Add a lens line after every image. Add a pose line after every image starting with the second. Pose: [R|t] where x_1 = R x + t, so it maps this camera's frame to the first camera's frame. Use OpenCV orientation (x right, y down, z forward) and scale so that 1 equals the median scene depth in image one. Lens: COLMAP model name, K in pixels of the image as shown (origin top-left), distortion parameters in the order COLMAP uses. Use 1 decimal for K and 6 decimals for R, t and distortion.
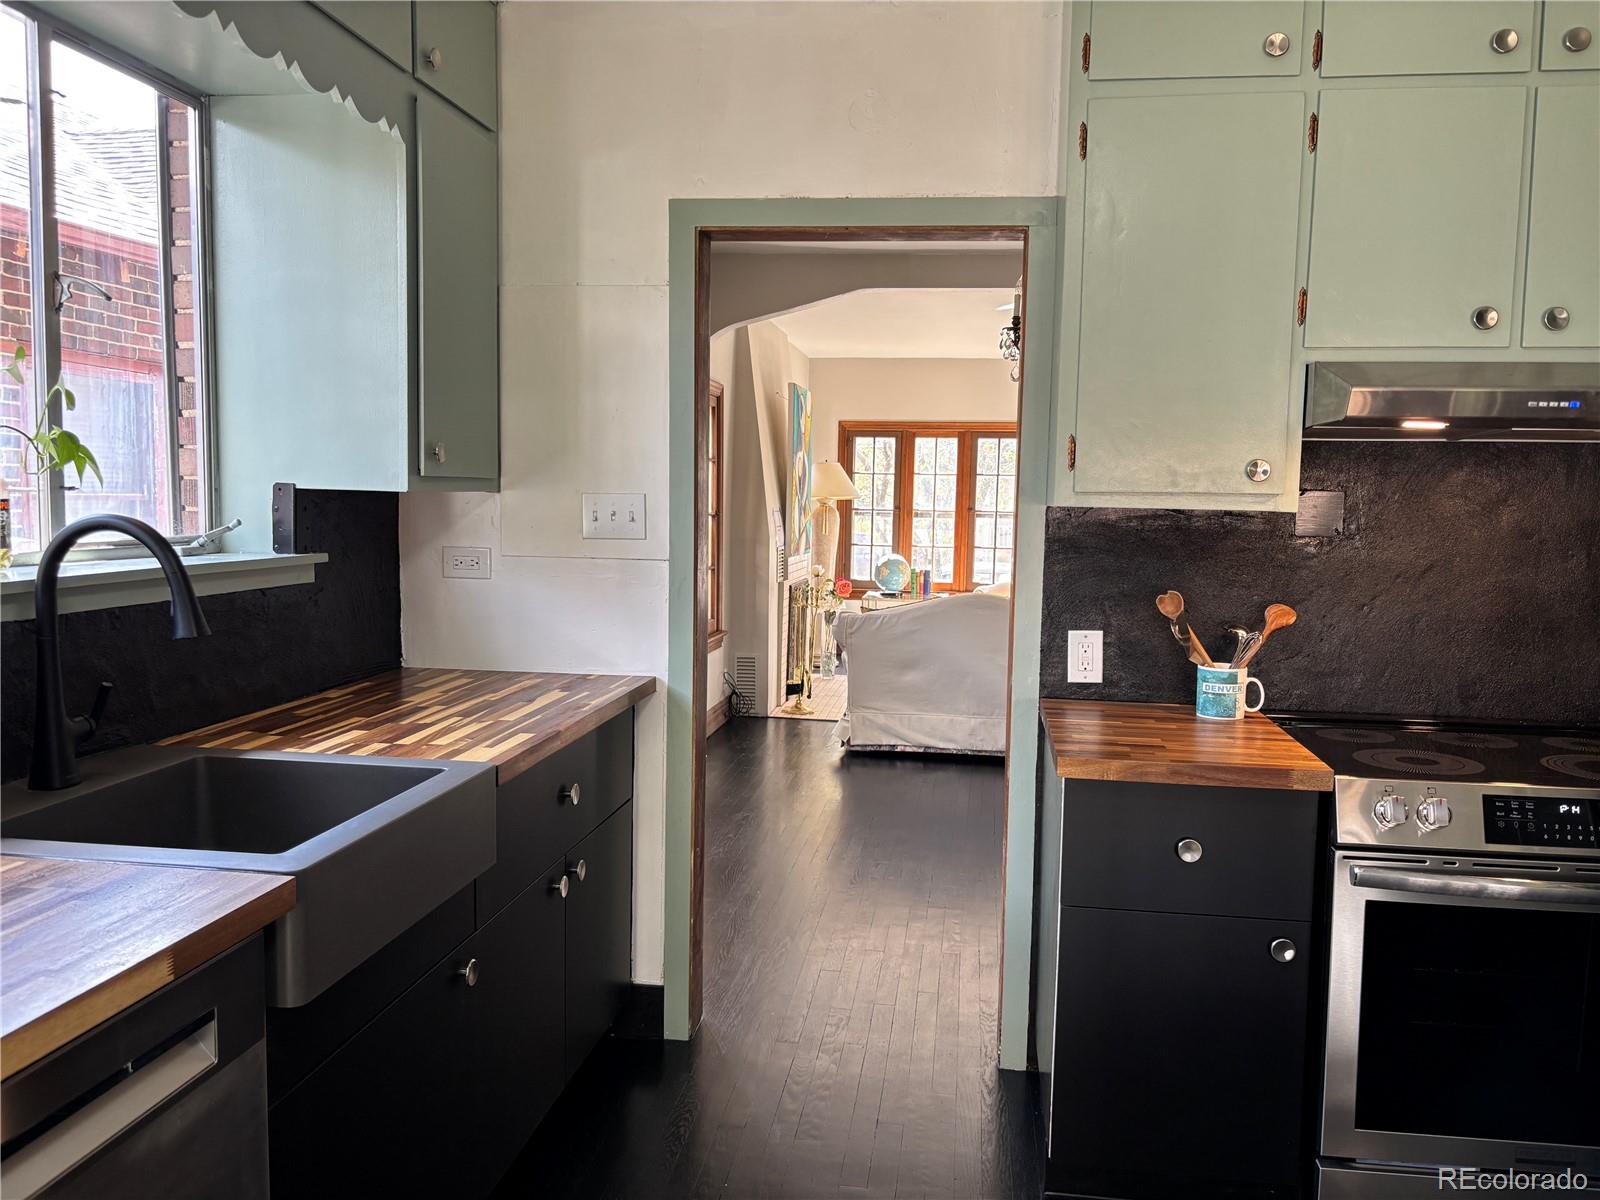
lens RADIAL K [[1209.1, 0, 806.8], [0, 1209.1, 608.2], [0, 0, 1]] dist [0.029766, -0.038256]
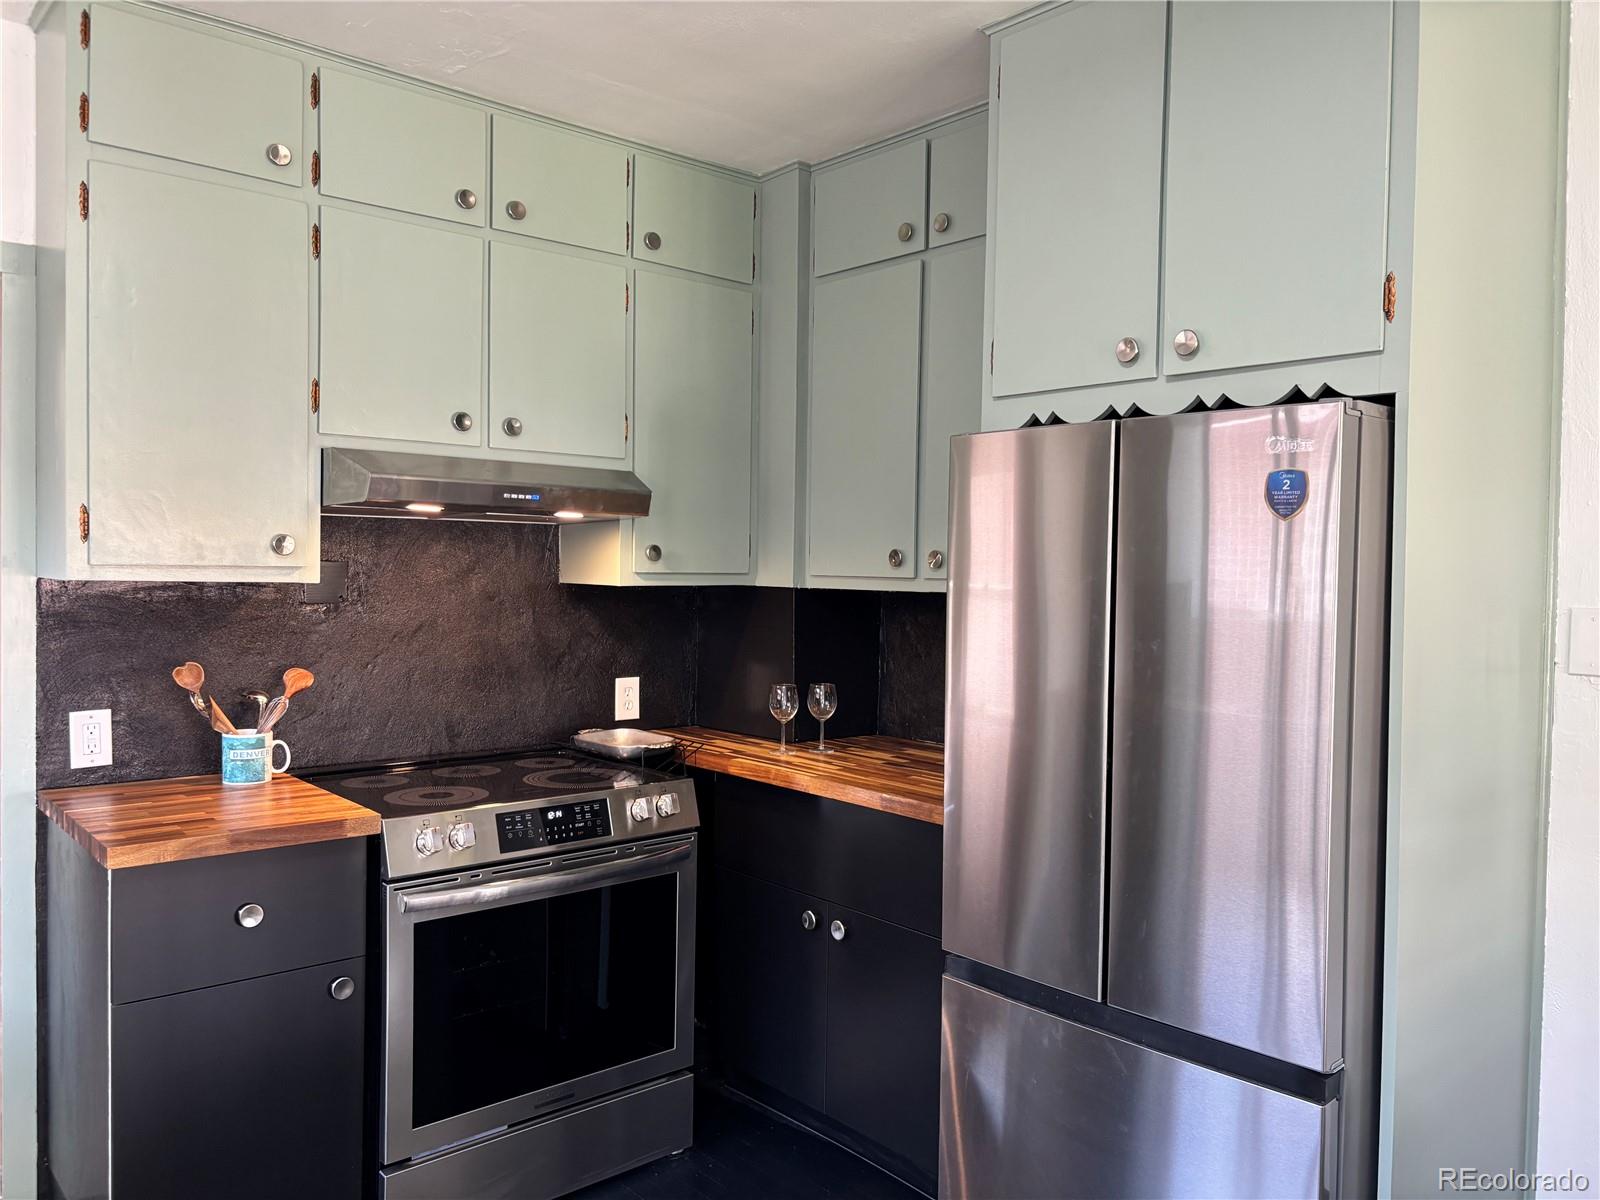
lens RADIAL K [[1209.1, 0, 793.8], [0, 1209.1, 604.9], [0, 0, 1]] dist [0.029766, -0.038256]
pose [[0.662180, -0.030102, 0.748740, -0.122484], [0.065295, 0.997710, -0.017635, -0.012167], [-0.746494, 0.060566, 0.662630, -0.033561]]
